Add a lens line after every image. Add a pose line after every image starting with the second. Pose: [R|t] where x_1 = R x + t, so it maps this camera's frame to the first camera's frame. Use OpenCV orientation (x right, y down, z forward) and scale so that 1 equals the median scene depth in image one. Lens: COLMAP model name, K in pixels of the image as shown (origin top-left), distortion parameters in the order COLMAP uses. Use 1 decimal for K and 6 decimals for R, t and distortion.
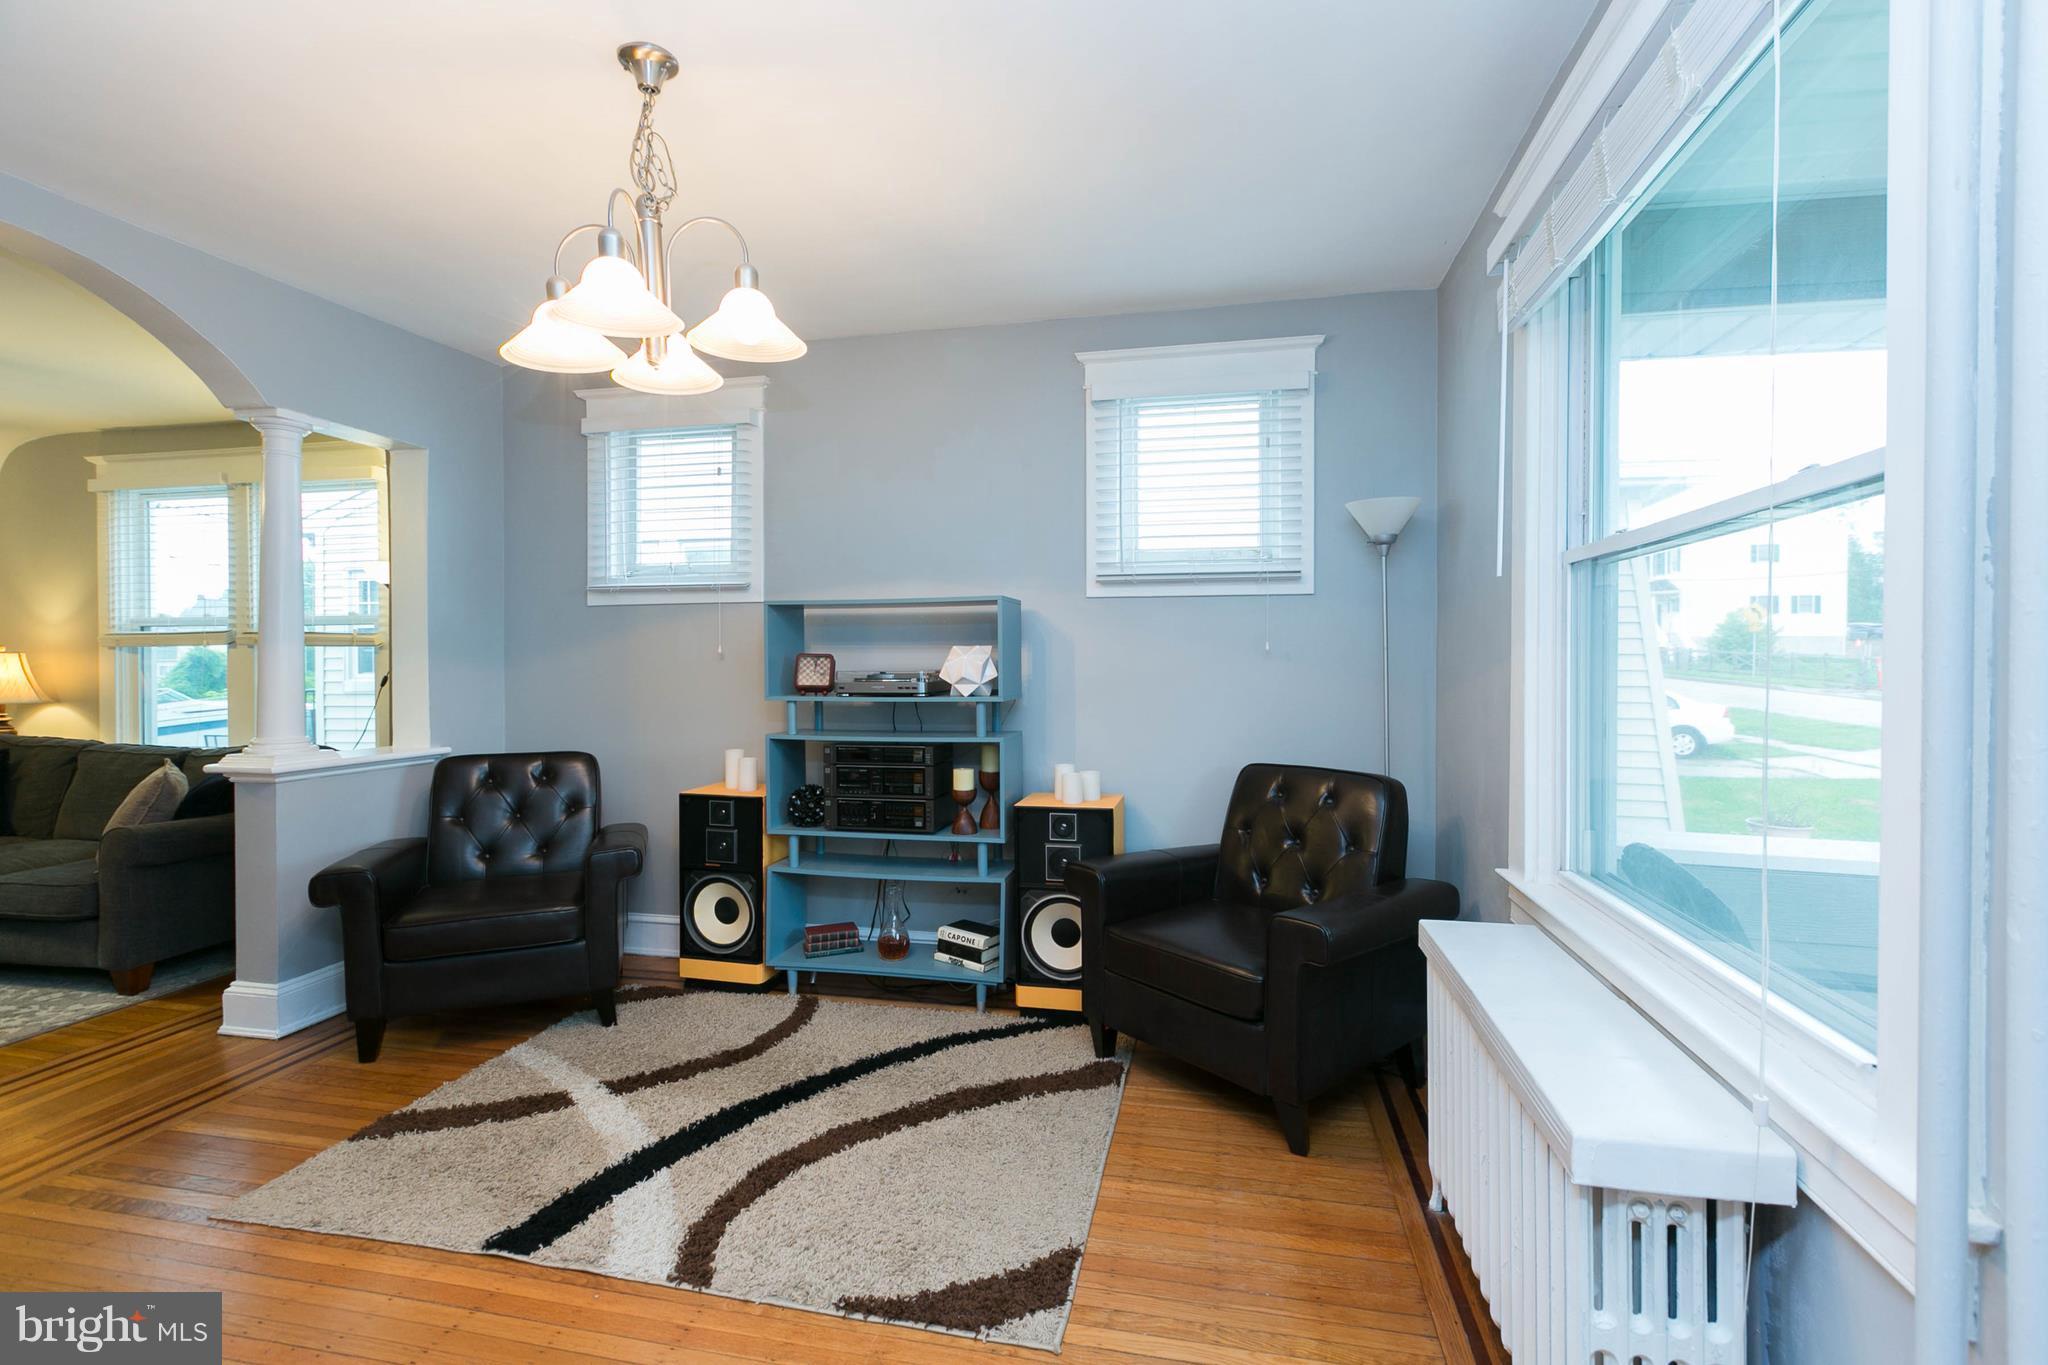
lens RADIAL K [[913.5, 0, 1030.3], [0, 913.5, 672.7], [0, 0, 1]] dist [0.004003, -0.001863]
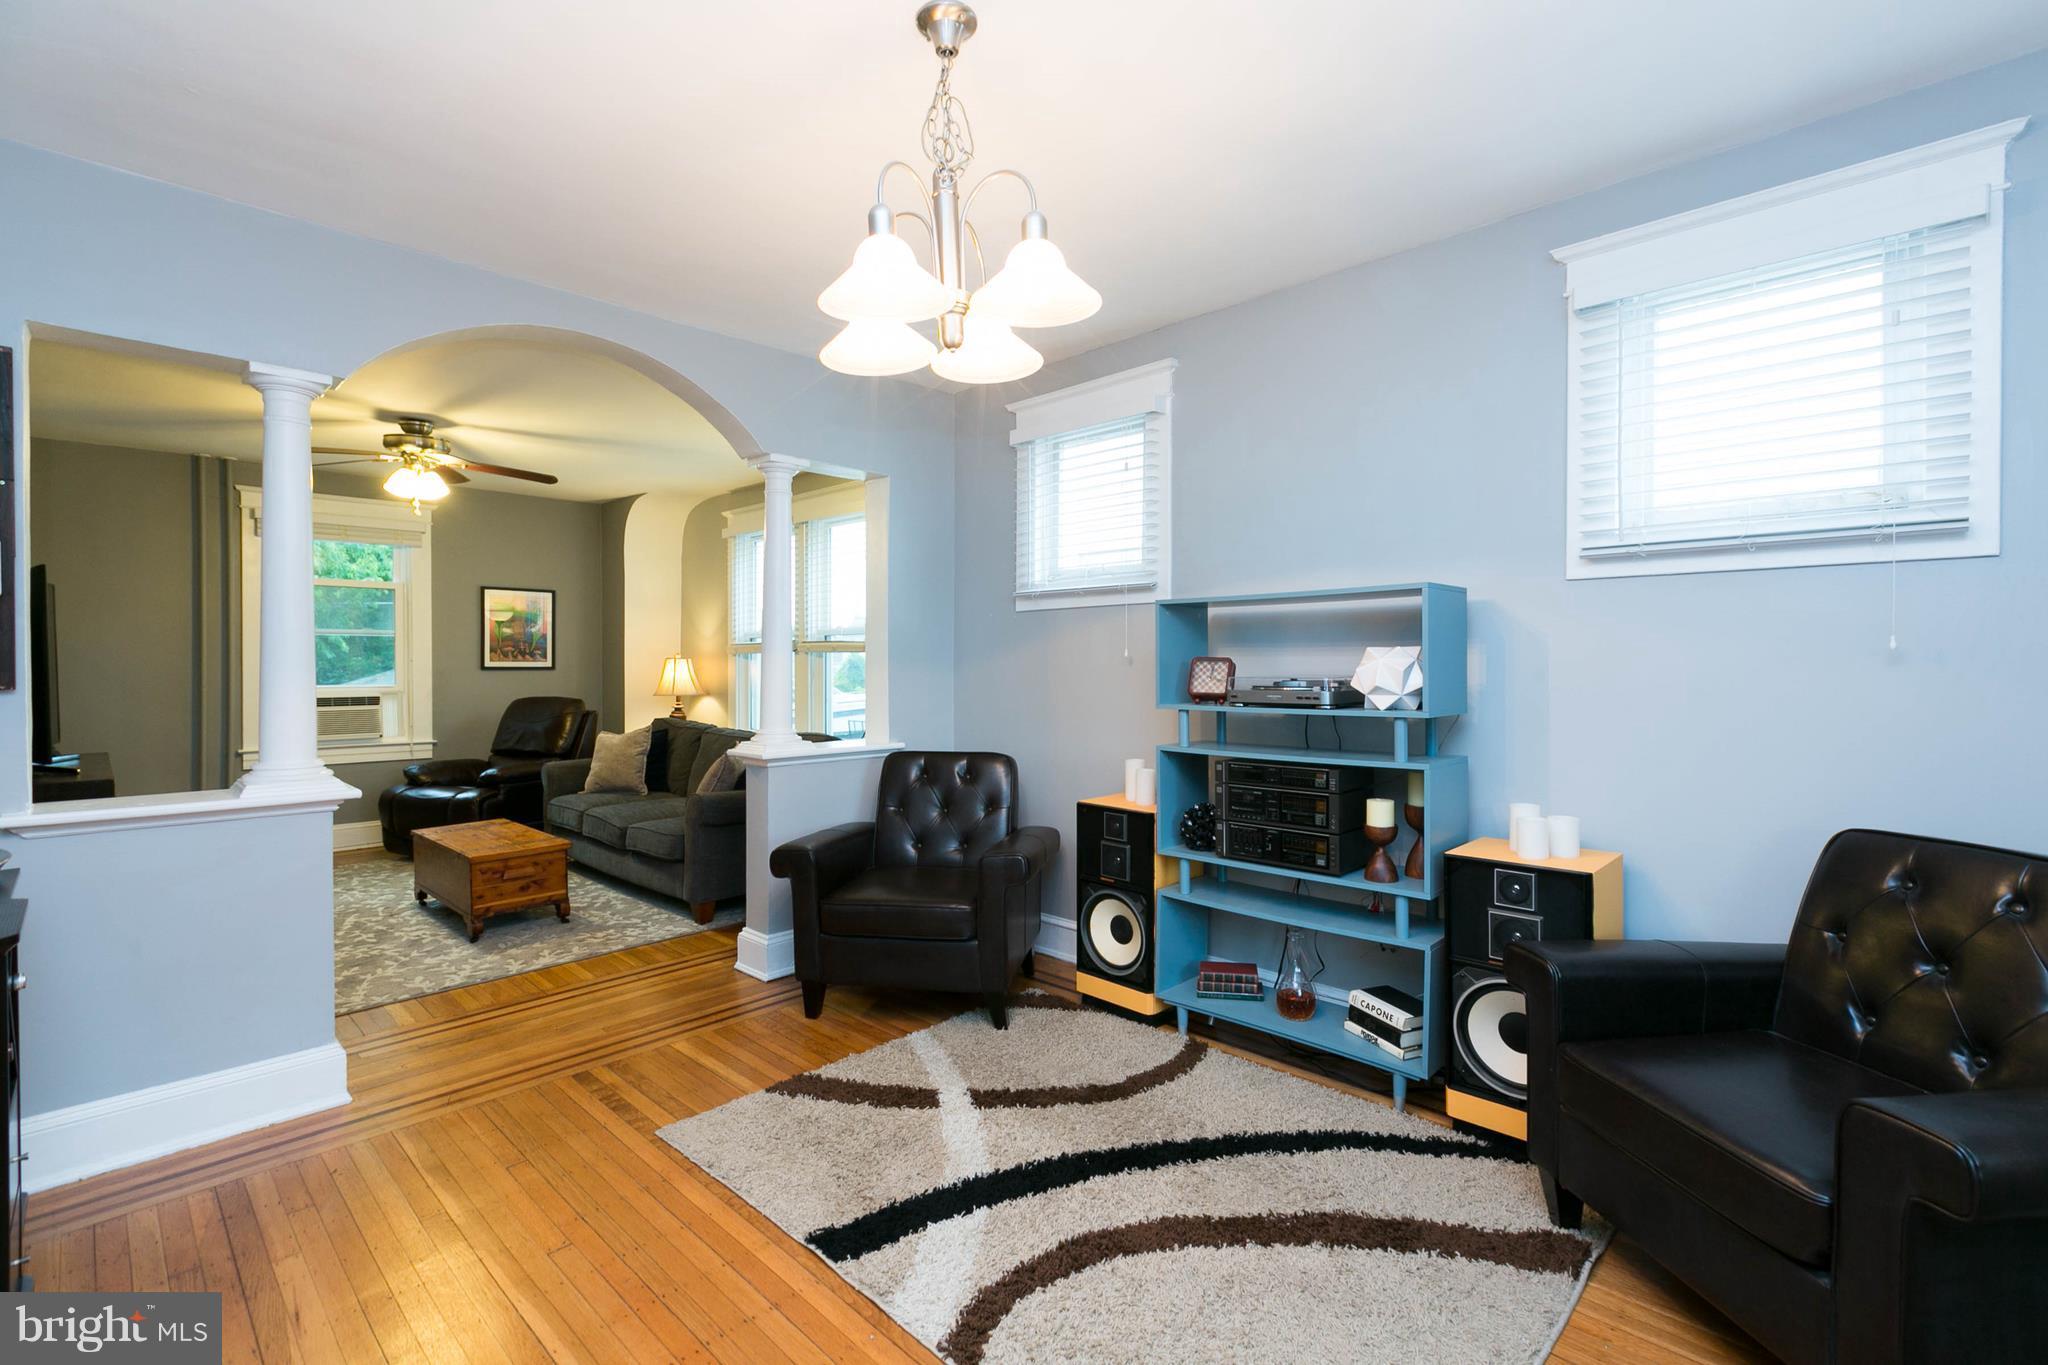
lens RADIAL K [[913.5, 0, 1026.5], [0, 913.5, 675.0], [0, 0, 1]] dist [0.004003, -0.001863]
pose [[0.848065, 0.006539, -0.529852, 0.091193], [-0.006477, 0.999977, 0.001974, -0.004596], [0.529853, 0.001758, 0.848088, 0.158804]]
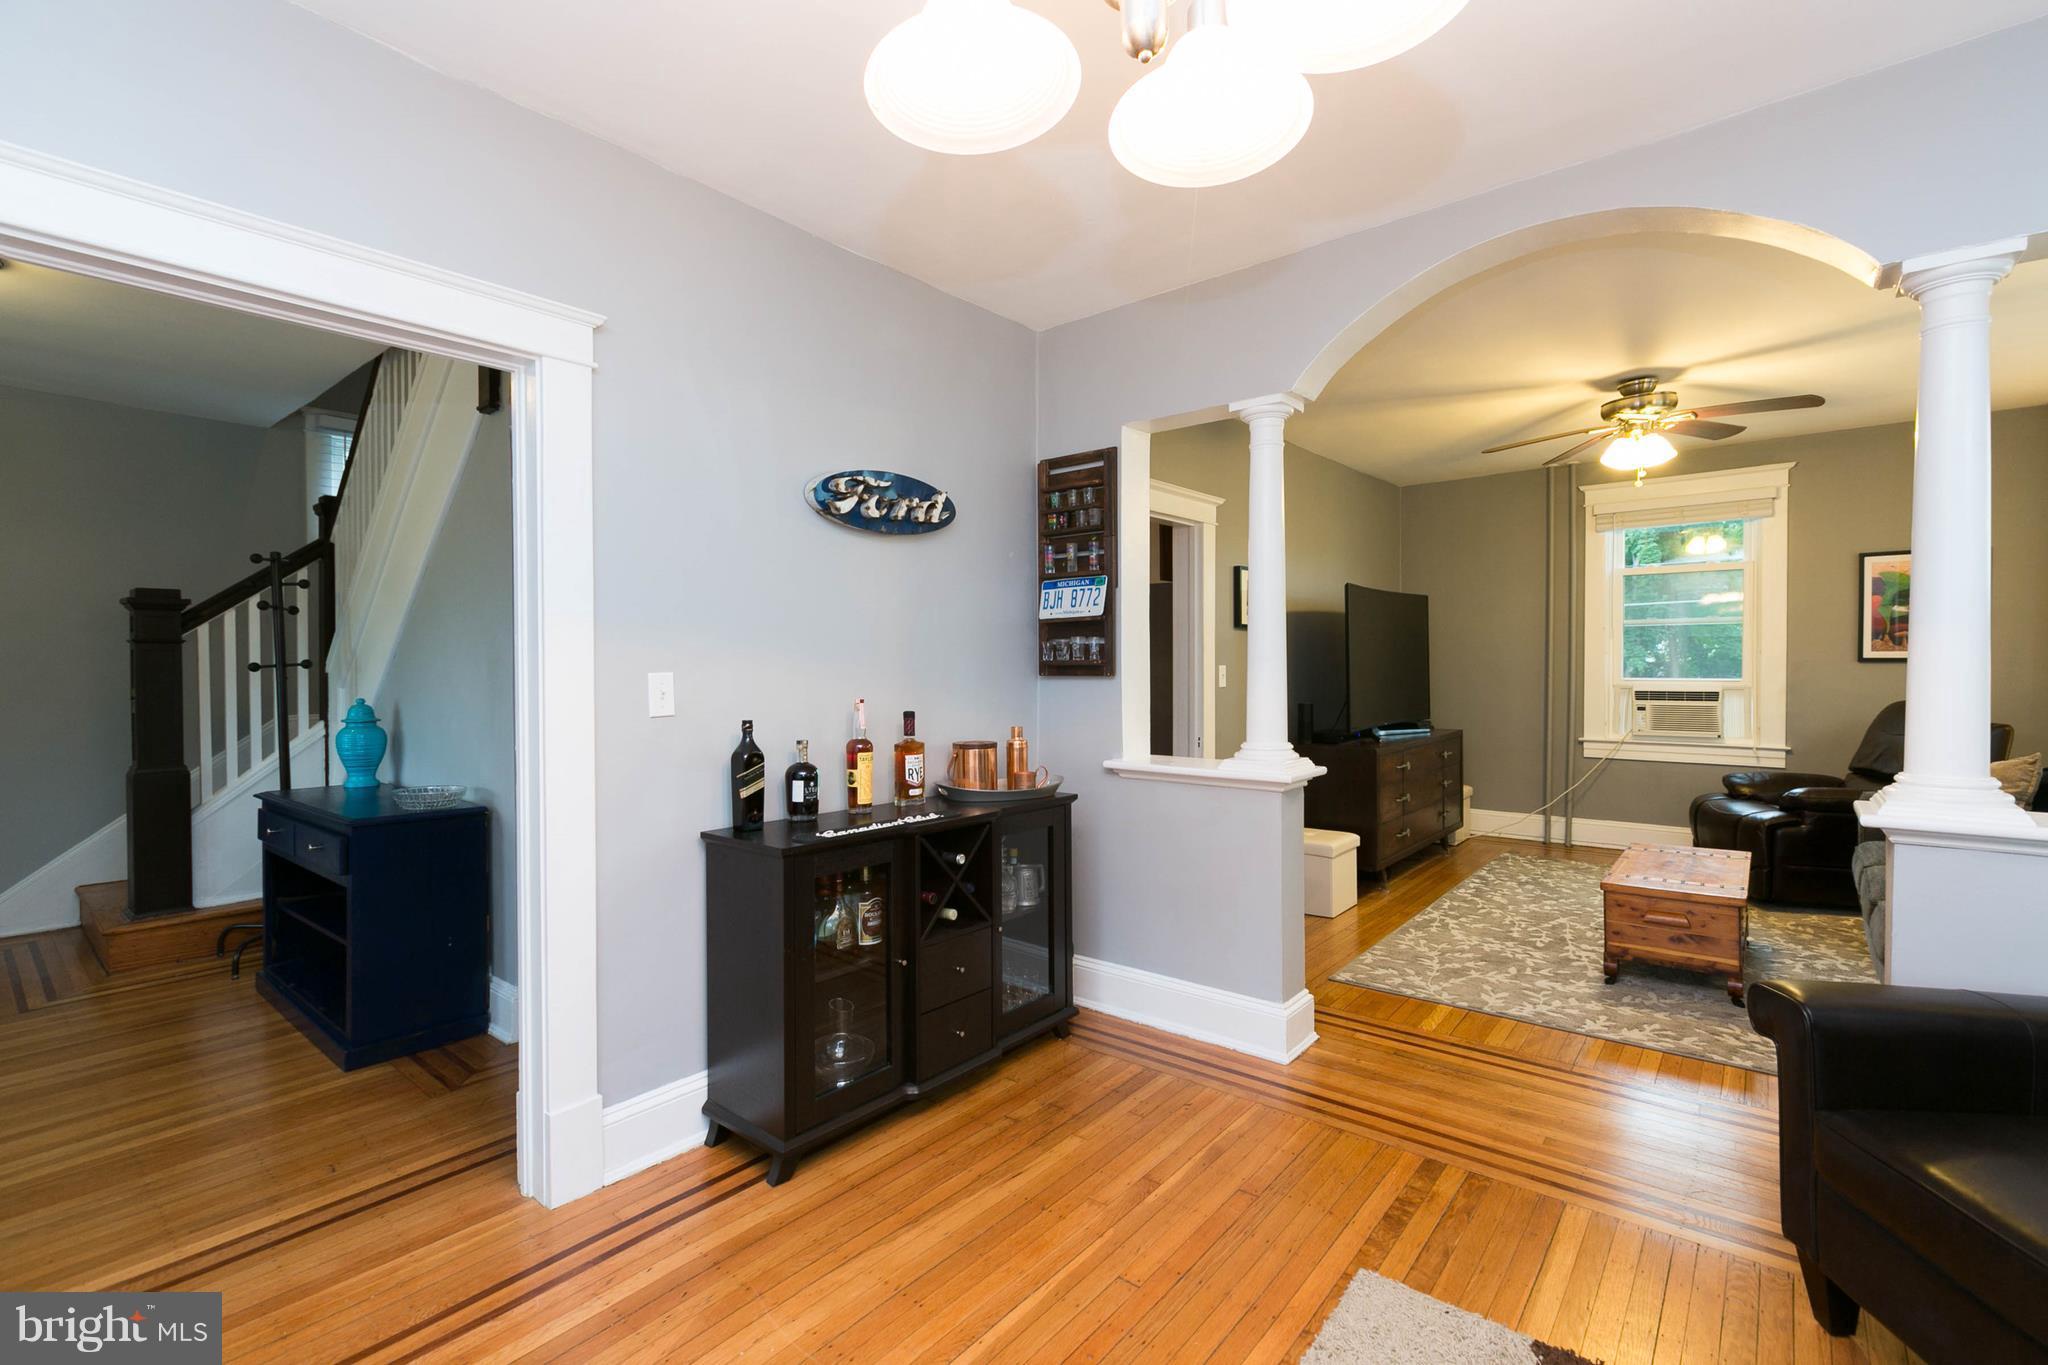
lens RADIAL K [[913.5, 0, 1024.6], [0, 913.5, 674.4], [0, 0, 1]] dist [0.004003, -0.001863]
pose [[-0.461241, 0.016718, -0.887117, 0.035535], [-0.004281, 0.999769, 0.021066, -0.009925], [0.887264, 0.013514, -0.461063, 0.725661]]
